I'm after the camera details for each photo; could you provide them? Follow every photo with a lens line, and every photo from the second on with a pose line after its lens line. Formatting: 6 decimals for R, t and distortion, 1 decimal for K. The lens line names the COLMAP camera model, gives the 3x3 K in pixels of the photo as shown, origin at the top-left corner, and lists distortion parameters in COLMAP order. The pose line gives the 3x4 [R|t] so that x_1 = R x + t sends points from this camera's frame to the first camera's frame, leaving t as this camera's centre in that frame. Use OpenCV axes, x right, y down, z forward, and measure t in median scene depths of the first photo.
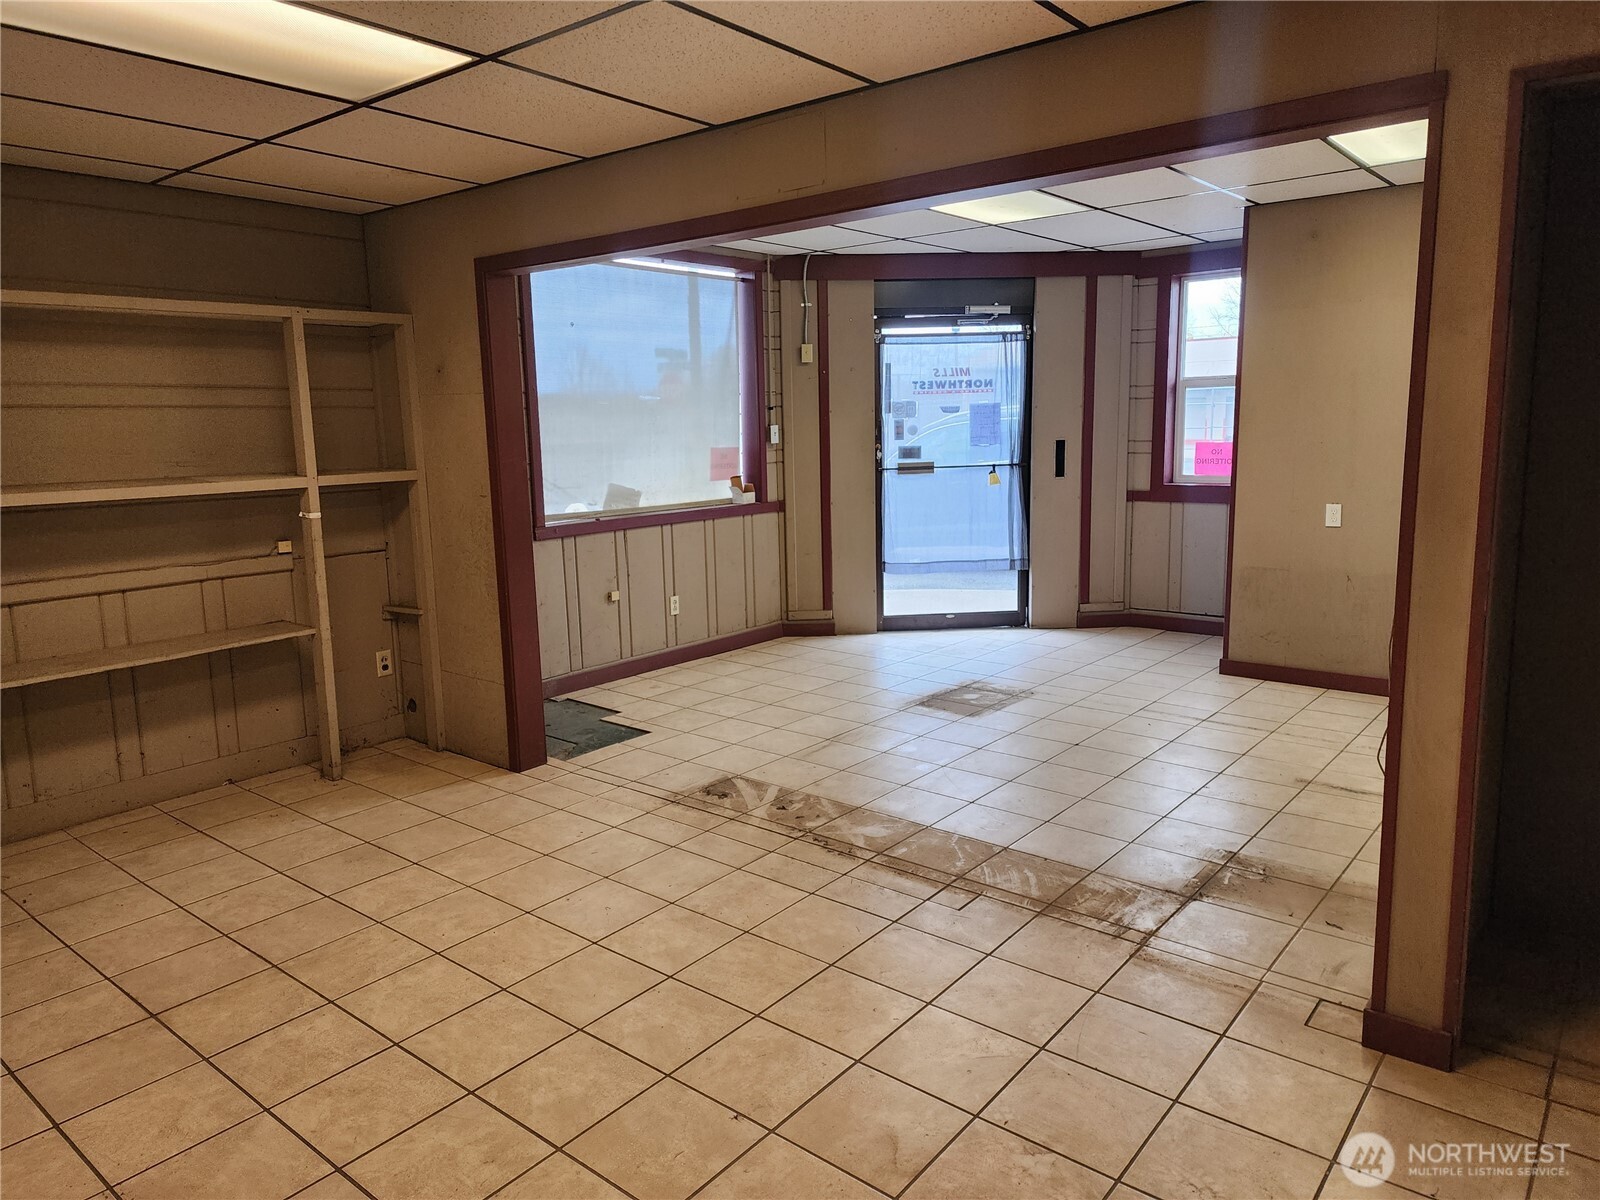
lens RADIAL K [[1054.4, 0, 786.3], [0, 1054.4, 586.5], [0, 0, 1]] dist [0.086178, -0.075624]
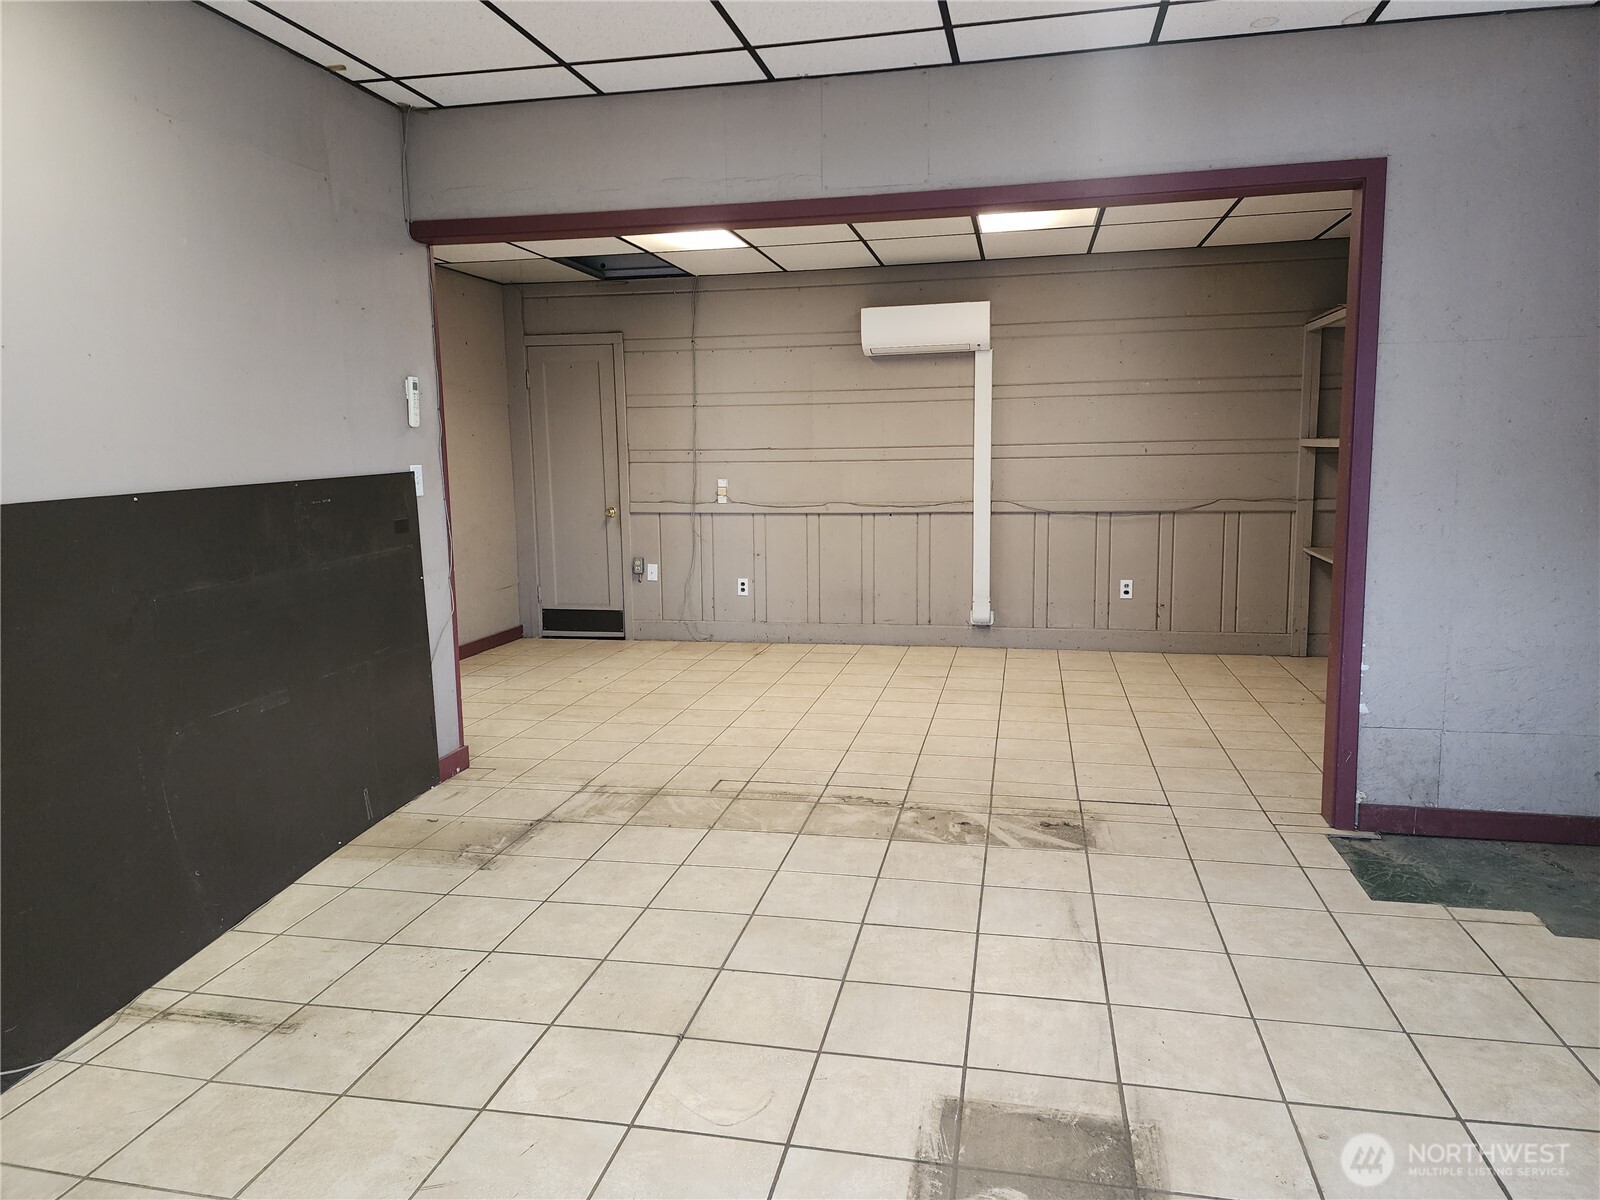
lens RADIAL K [[1054.4, 0, 786.3], [0, 1054.4, 586.5], [0, 0, 1]] dist [0.086178, -0.075624]
pose [[-0.891388, 0.092850, -0.443628, 0.523895], [-0.038103, 0.959975, 0.277481, -0.231737], [0.451636, 0.264247, -0.852173, 1.694462]]
